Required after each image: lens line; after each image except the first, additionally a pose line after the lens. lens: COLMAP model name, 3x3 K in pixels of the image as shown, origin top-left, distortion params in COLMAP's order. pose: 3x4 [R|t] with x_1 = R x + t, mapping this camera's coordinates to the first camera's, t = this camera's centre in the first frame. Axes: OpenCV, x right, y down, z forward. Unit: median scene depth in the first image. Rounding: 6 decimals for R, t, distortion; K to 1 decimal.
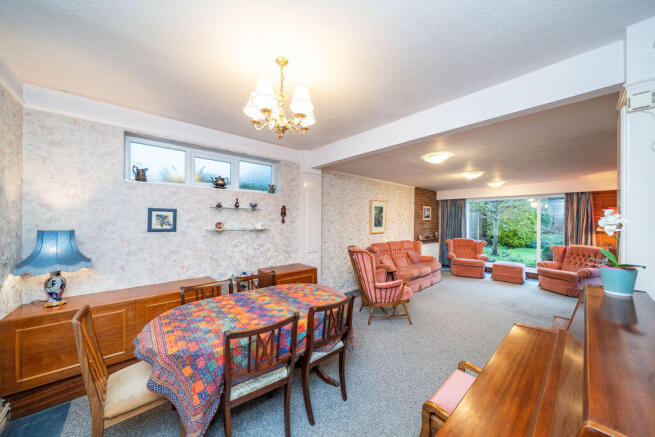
lens RADIAL K [[230.0, 0, 333.9], [0, 230.0, 225.8], [0, 0, 1]] dist [-0.012809, 0.000972]
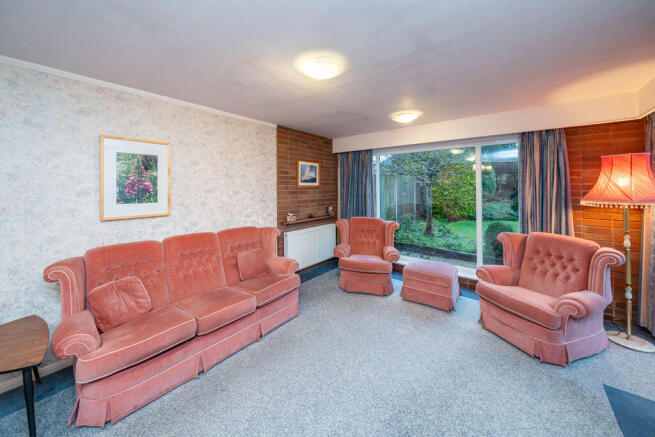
lens RADIAL K [[238.7, 0, 343.2], [0, 238.7, 187.8], [0, 0, 1]] dist [-0.010865, 0.000357]
pose [[0.980301, -0.008425, 0.197332, 0.461634], [0.012830, 0.999696, -0.021054, -0.008668], [-0.197094, 0.023171, 0.980111, 0.495839]]
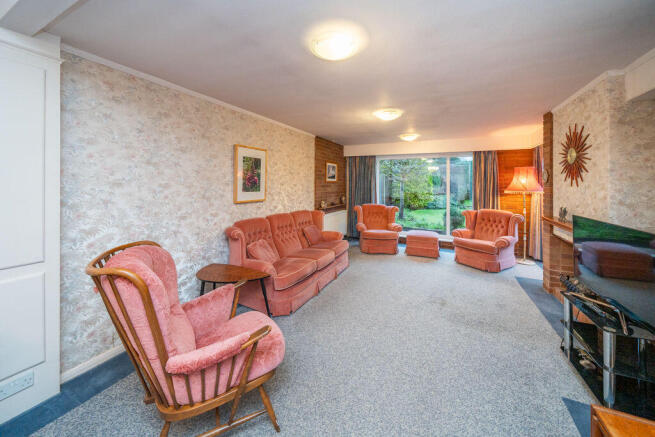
lens RADIAL K [[230.0, 0, 347.7], [0, 230.0, 187.0], [0, 0, 1]] dist [-0.012809, 0.000972]
pose [[0.911591, -0.004795, 0.411070, 0.171544], [0.008017, 0.999949, -0.006113, -0.001386], [-0.411020, 0.008868, 0.911583, 0.346544]]
